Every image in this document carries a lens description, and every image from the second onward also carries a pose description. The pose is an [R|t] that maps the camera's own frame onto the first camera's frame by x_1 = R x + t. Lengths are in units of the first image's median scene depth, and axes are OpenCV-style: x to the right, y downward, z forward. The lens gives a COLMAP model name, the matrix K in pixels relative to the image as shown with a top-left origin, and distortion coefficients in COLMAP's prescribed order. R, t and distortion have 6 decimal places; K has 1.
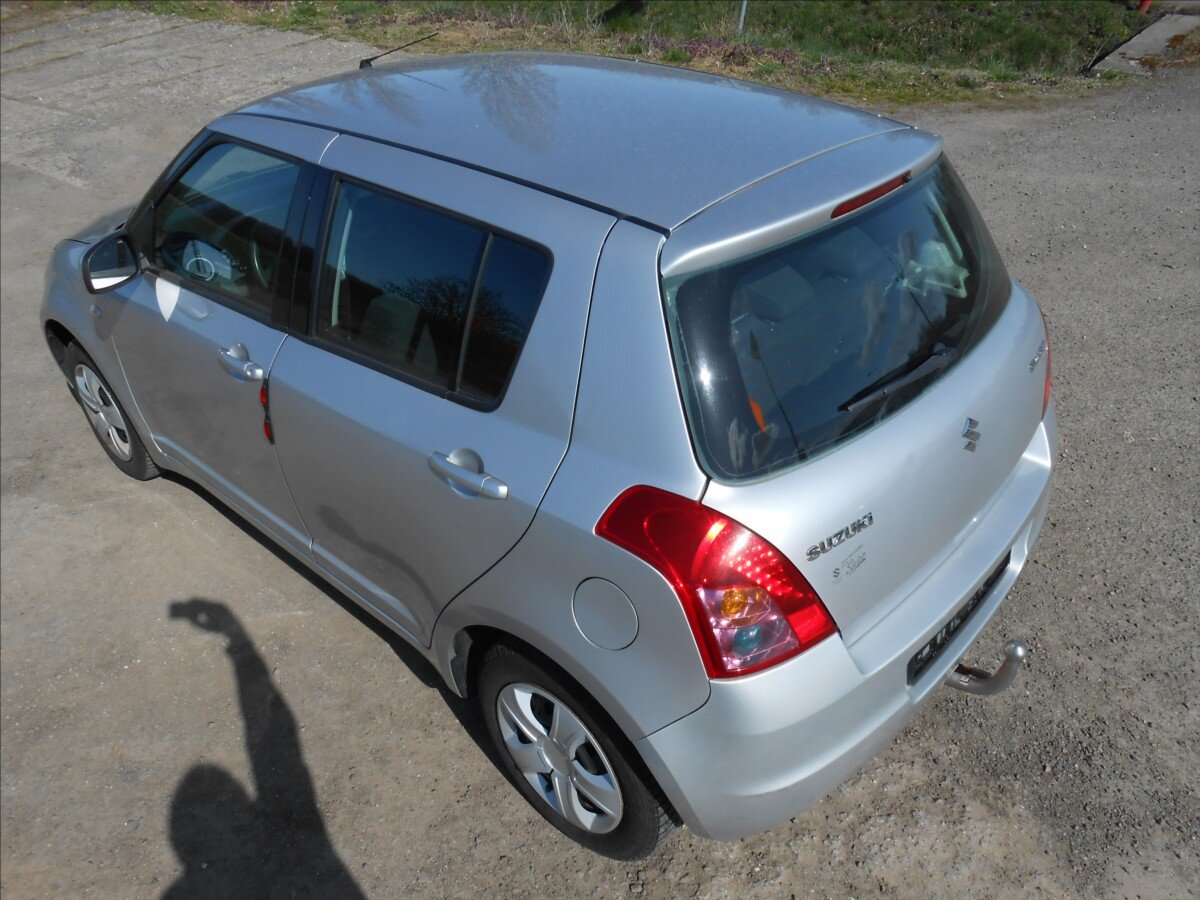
lens RADIAL K [[930.5, 0, 605.7], [0, 930.5, 451.6], [0, 0, 1]] dist [0.007130, 0.004220]
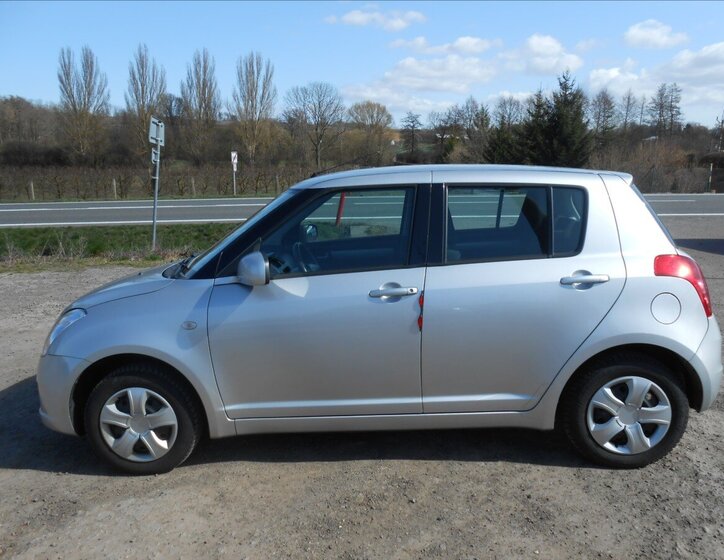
lens RADIAL K [[578.9, 0, 362.0], [0, 578.9, 280.0], [0, 0, 1]] dist [-0.014325, 0.008536]
pose [[0.775658, -0.119486, 0.619740, -1.220467], [0.360906, 0.889511, -0.280207, 0.190706], [-0.517785, 0.441013, 0.733080, 0.203370]]
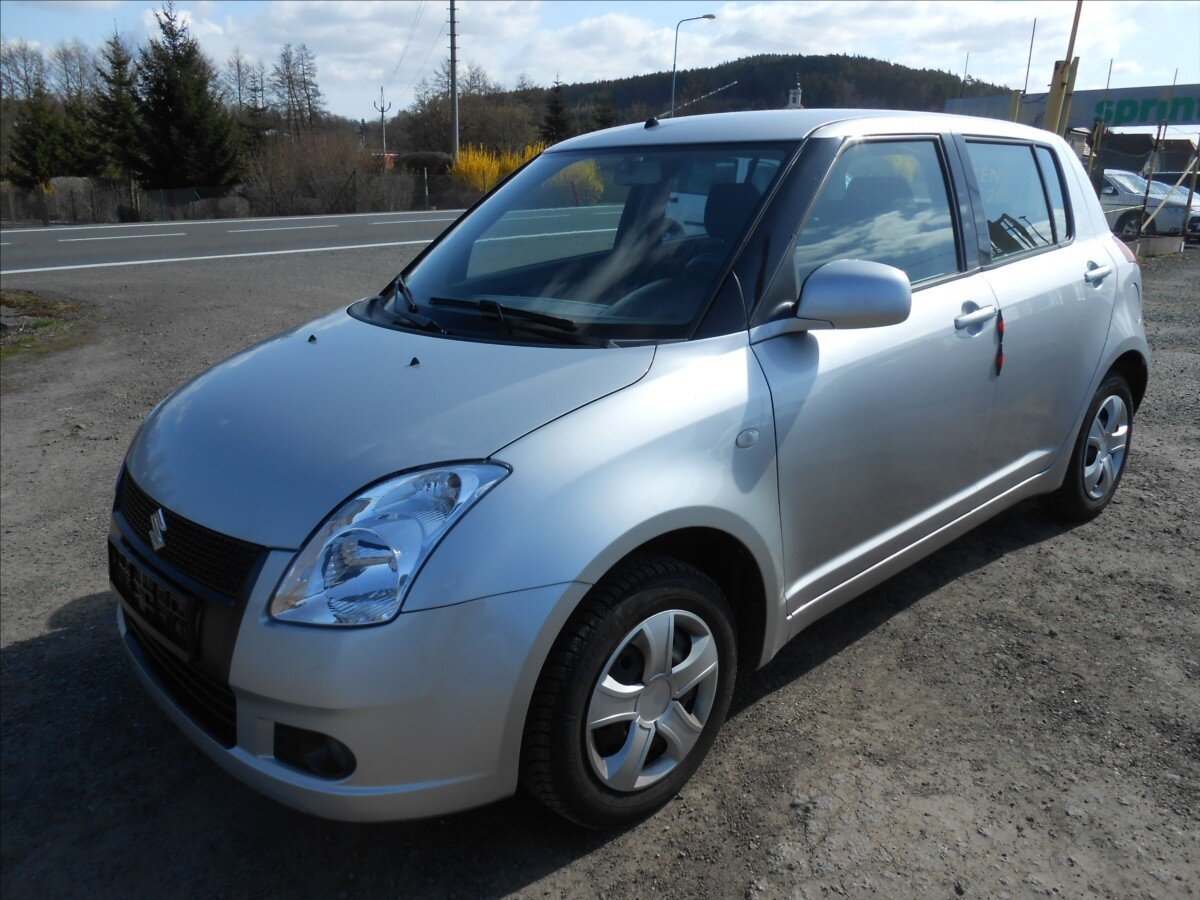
lens RADIAL K [[934.7, 0, 595.6], [0, 934.7, 454.5], [0, 0, 1]] dist [-0.004109, -0.000733]
pose [[0.114851, -0.279342, 0.953298, -1.629755], [0.569771, 0.804629, 0.167133, -0.427967], [-0.813739, 0.523966, 0.251573, 1.249520]]
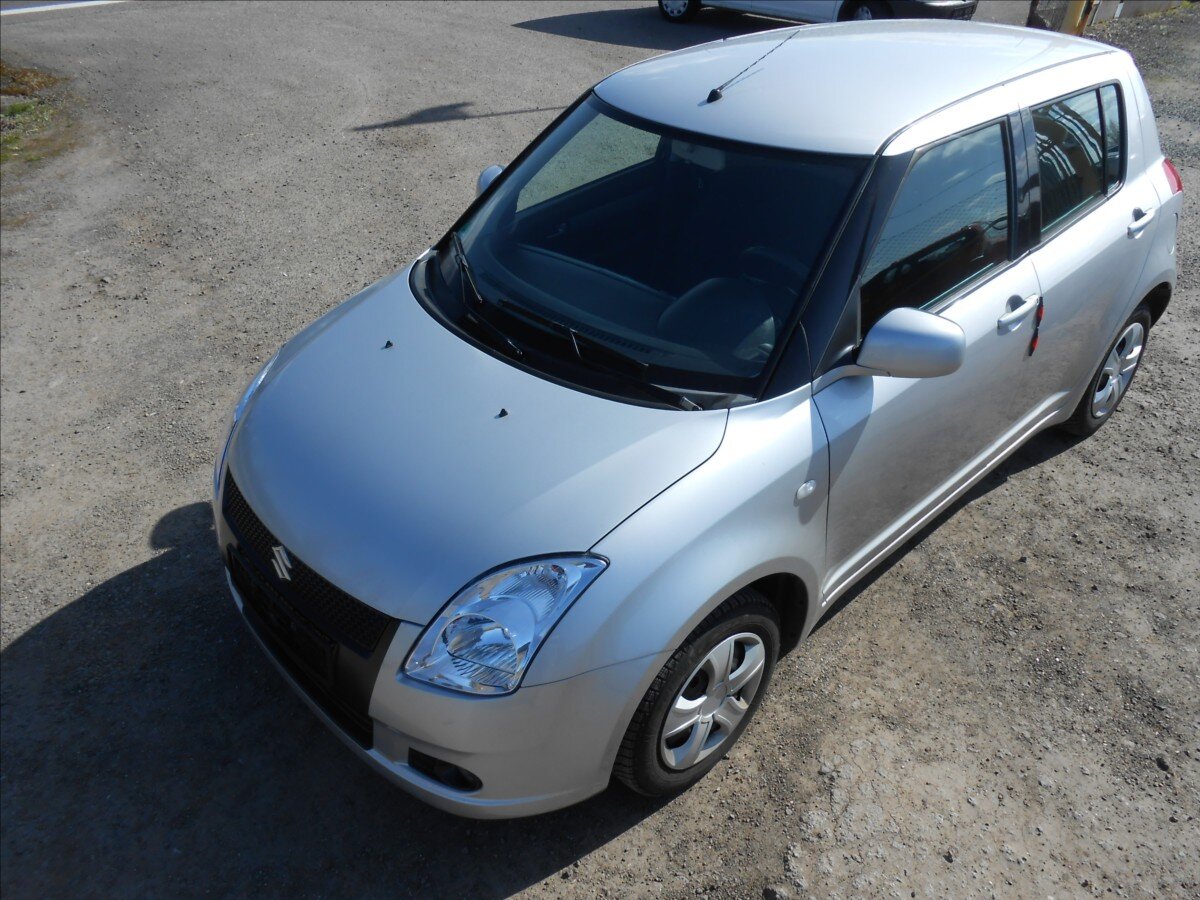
lens RADIAL K [[934.7, 0, 595.6], [0, 934.7, 454.5], [0, 0, 1]] dist [-0.004109, -0.000733]
pose [[0.102704, -0.548164, 0.830041, -1.587743], [0.559515, 0.721766, 0.407428, -0.770199], [-0.822433, 0.422576, 0.380834, 1.135999]]
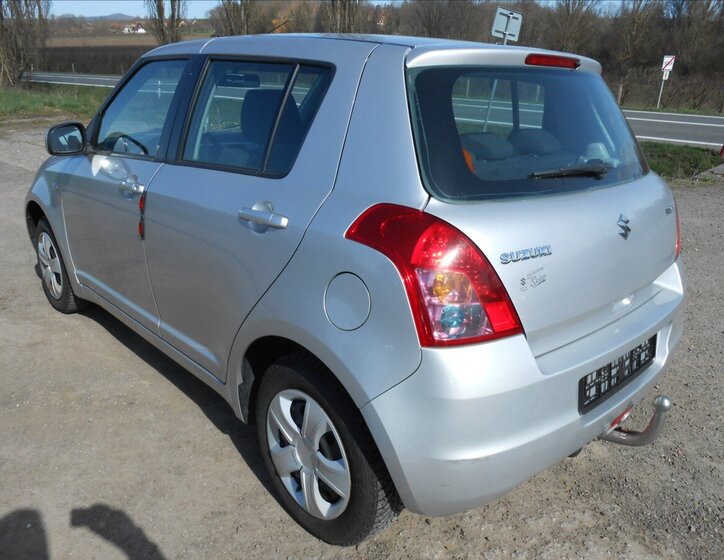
lens RADIAL K [[578.5, 0, 362.0], [0, 578.5, 280.0], [0, 0, 1]] dist [0.004726, 0.009836]
pose [[0.995439, 0.076353, -0.057194, 0.050686], [-0.088164, 0.965301, -0.245806, 0.268795], [0.036441, 0.249728, 0.967630, 0.148393]]
